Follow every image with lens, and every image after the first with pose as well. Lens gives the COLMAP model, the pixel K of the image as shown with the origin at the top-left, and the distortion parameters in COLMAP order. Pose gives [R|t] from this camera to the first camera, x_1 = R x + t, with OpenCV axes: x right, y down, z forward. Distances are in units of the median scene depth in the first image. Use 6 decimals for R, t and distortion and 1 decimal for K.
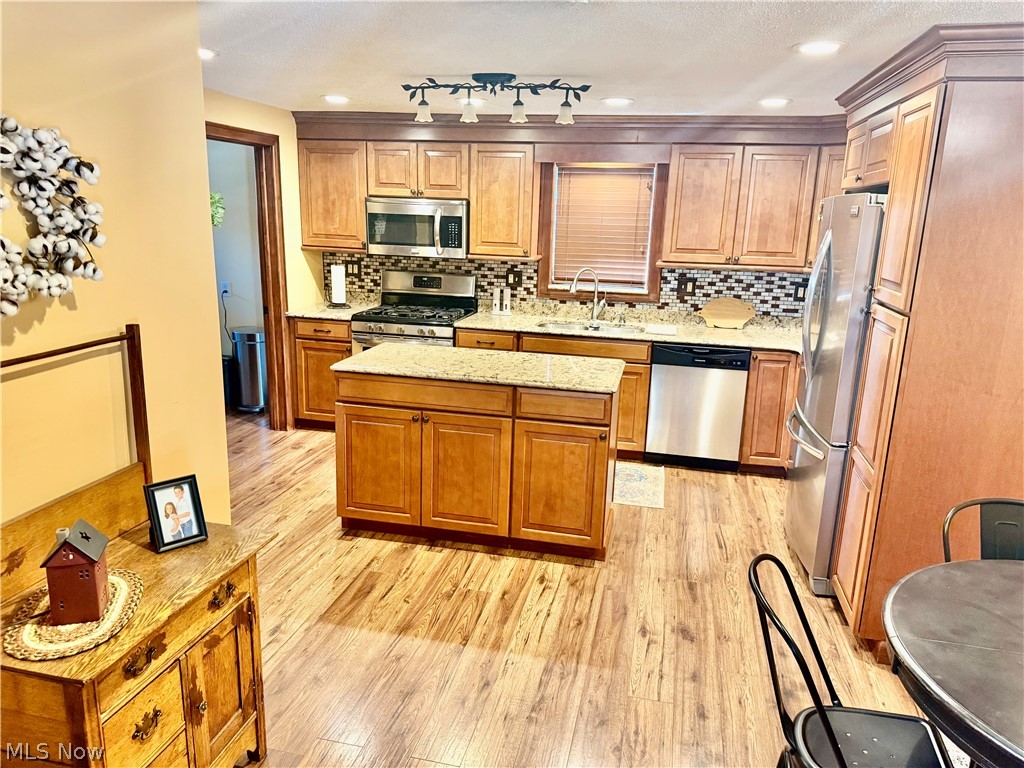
lens RADIAL K [[712.1, 0, 512.0], [0, 712.1, 384.0], [0, 0, 1]] dist [0.131460, -0.206521]
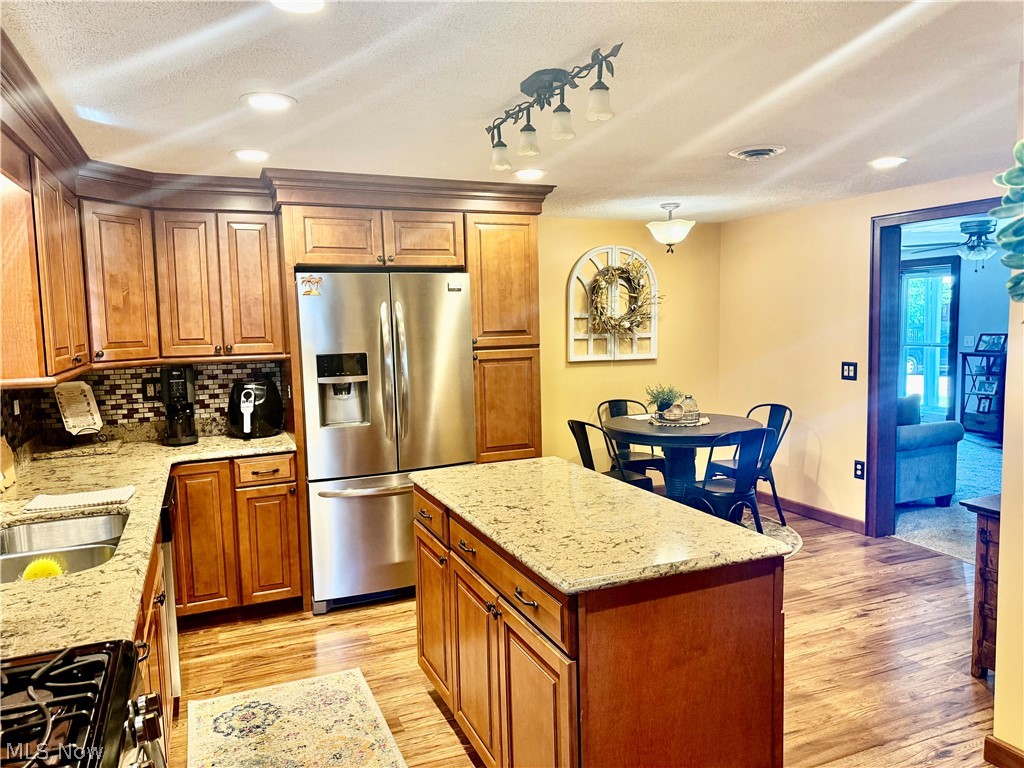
lens RADIAL K [[719.9, 0, 512.0], [0, 719.9, 384.0], [0, 0, 1]] dist [0.038959, -0.060539]
pose [[-0.580715, -0.089089, 0.809218, -0.614637], [0.205590, 0.945729, 0.251655, -0.347516], [-0.787720, 0.312507, -0.530883, 1.551377]]
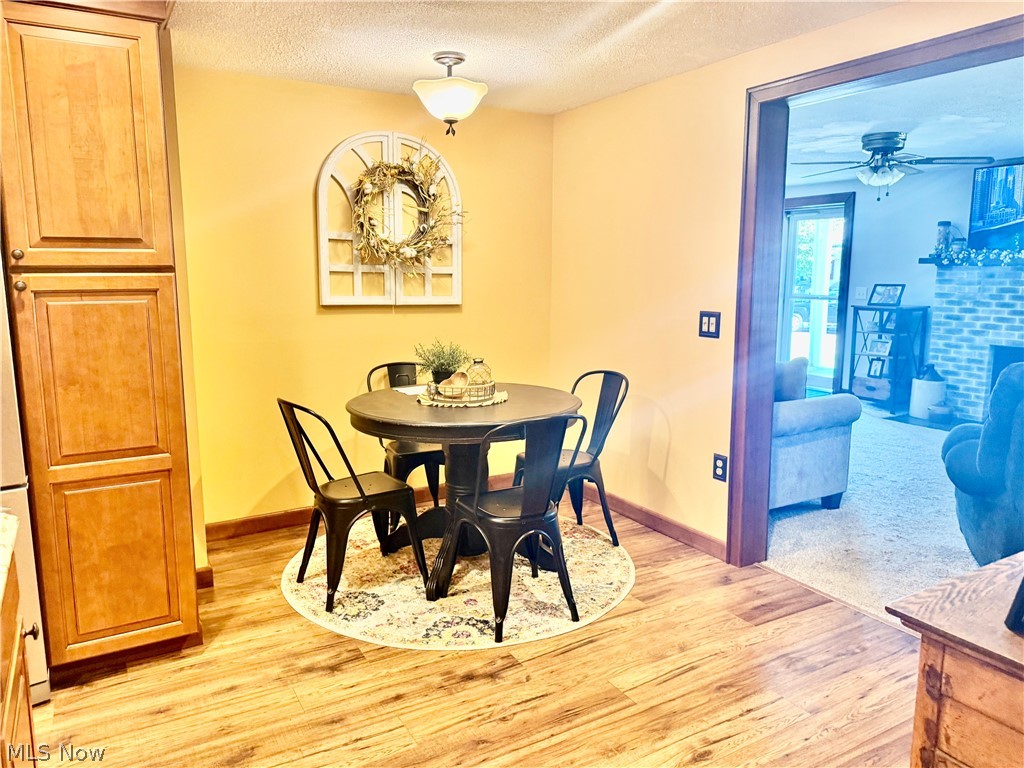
lens RADIAL K [[730.8, 0, 527.2], [0, 730.8, 376.7], [0, 0, 1]] dist [0.026332, -0.007839]
pose [[-0.695145, -0.133449, 0.706374, -0.362467], [0.155416, 0.931481, 0.328922, -0.161547], [-0.701868, 0.338430, -0.626774, 1.047401]]
